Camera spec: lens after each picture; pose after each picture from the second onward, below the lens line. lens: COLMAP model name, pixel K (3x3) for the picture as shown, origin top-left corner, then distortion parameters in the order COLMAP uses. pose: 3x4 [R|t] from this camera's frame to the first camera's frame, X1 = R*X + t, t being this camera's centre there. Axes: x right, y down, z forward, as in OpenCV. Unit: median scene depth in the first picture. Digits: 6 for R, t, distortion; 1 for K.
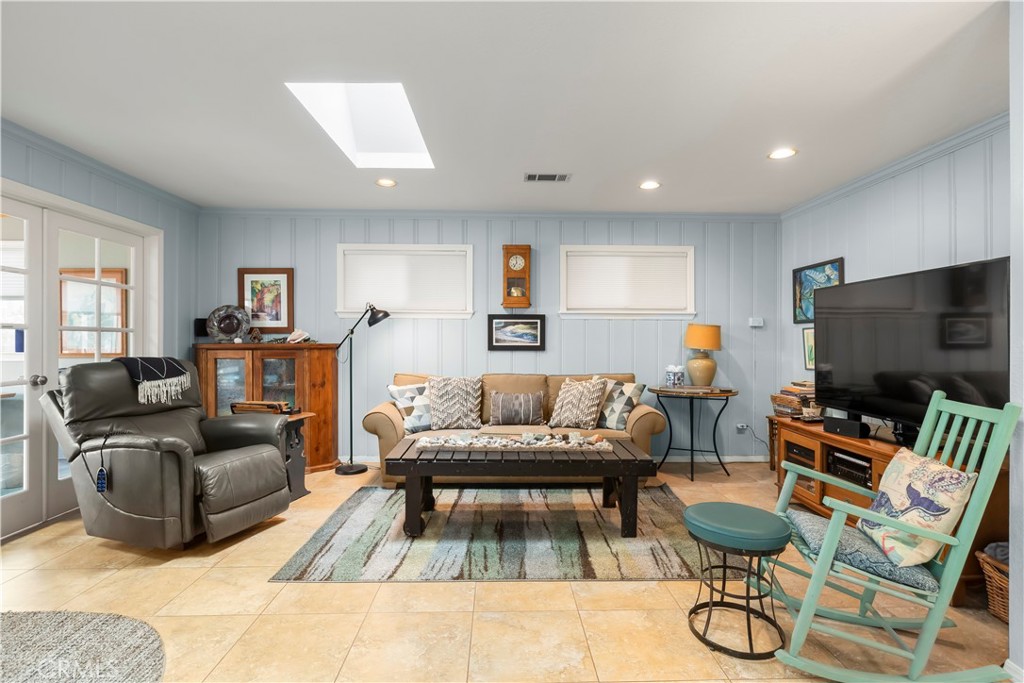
lens RADIAL K [[504.2, 0, 512.0], [0, 504.2, 341.5], [0, 0, 1]] dist [0.000255, 0.000255]
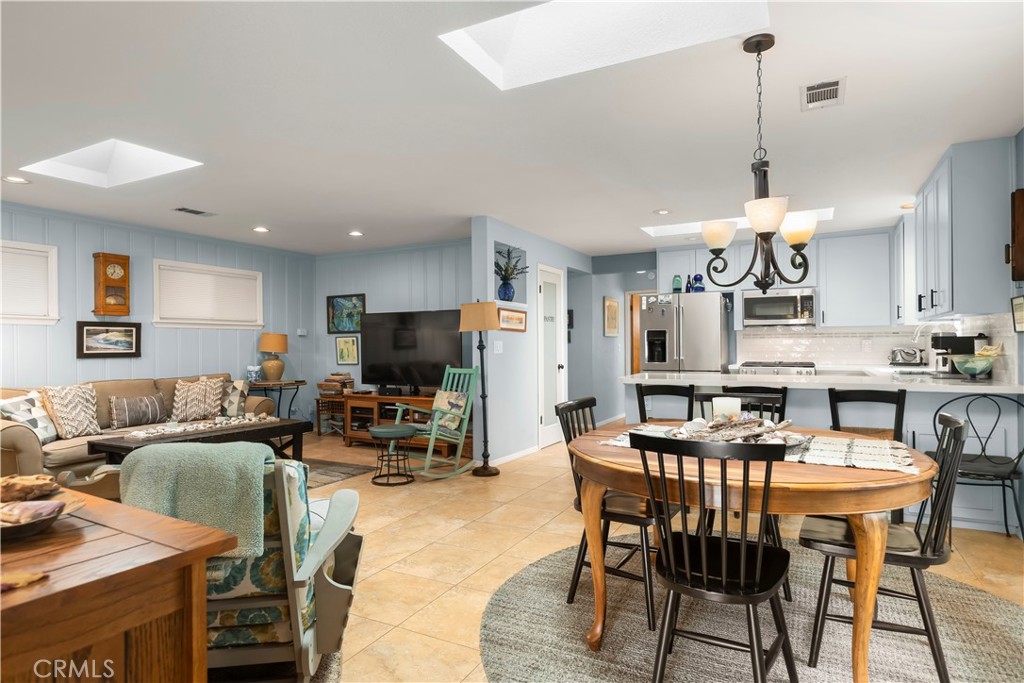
lens RADIAL K [[573.5, 0, 512.0], [0, 573.5, 341.5], [0, 0, 1]] dist [-0.000815, -0.000181]
pose [[0.493440, -0.003129, 0.869774, -0.608902], [0.013283, 0.999904, -0.003938, 0.000659], [-0.869679, 0.013497, 0.493434, -0.274192]]
